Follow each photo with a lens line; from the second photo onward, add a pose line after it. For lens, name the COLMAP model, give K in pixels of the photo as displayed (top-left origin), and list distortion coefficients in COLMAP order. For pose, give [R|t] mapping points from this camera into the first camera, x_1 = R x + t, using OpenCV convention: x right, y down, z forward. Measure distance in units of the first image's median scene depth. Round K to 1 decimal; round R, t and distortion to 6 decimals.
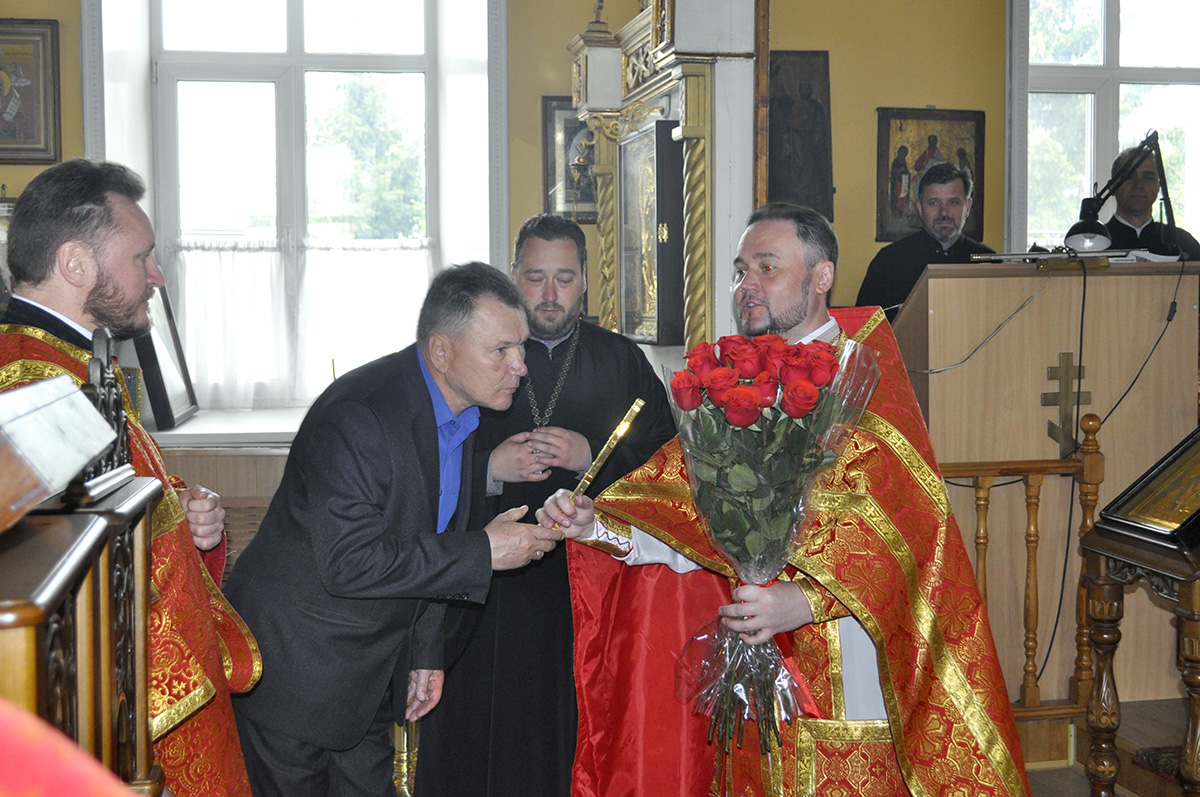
lens RADIAL K [[1672.7, 0, 592.0], [0, 1672.7, 406.8], [0, 0, 1]] dist [0.003990, 0.000000]
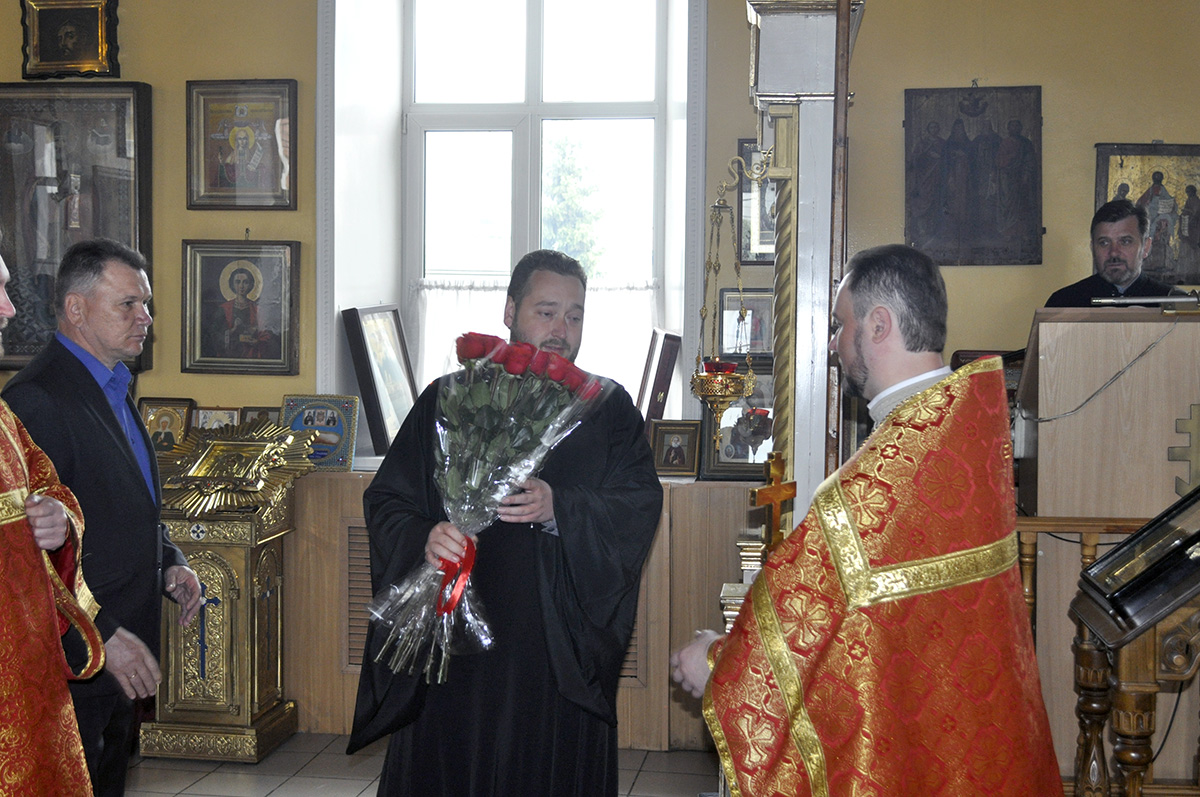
lens RADIAL K [[1672.7, 0, 592.0], [0, 1672.7, 409.1], [0, 0, 1]] dist [0.003990, 0.000000]
pose [[0.954141, 0.027737, -0.298069, 0.201440], [-0.034795, 0.999225, -0.018401, -0.000785], [0.297327, 0.027928, 0.954367, 0.012983]]
